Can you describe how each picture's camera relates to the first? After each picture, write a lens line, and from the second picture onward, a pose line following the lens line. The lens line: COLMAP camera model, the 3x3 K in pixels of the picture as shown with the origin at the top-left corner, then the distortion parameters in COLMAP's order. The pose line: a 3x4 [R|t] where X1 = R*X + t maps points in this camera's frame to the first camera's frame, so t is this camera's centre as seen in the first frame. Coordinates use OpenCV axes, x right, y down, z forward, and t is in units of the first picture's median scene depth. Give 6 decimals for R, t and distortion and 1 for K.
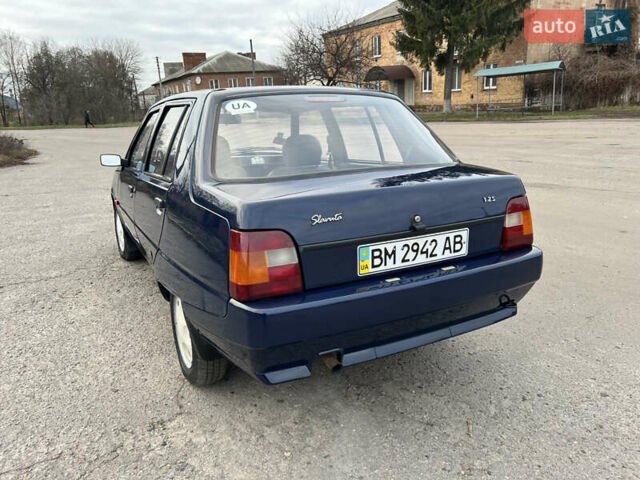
lens RADIAL K [[480.6, 0, 317.3], [0, 480.6, 240.8], [0, 0, 1]] dist [0.041431, -0.050076]
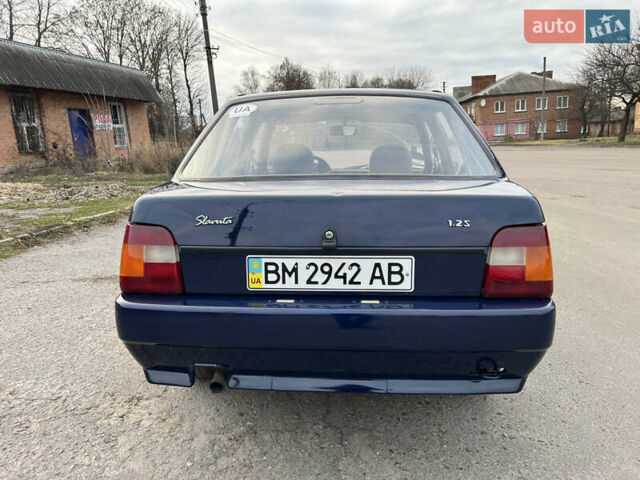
lens RADIAL K [[482.3, 0, 315.2], [0, 482.3, 239.7], [0, 0, 1]] dist [0.020680, -0.010361]
pose [[0.849634, 0.113333, -0.515051, 0.600579], [-0.137272, 0.990497, -0.008495, -0.025801], [0.509194, 0.077920, 0.857117, 0.269975]]
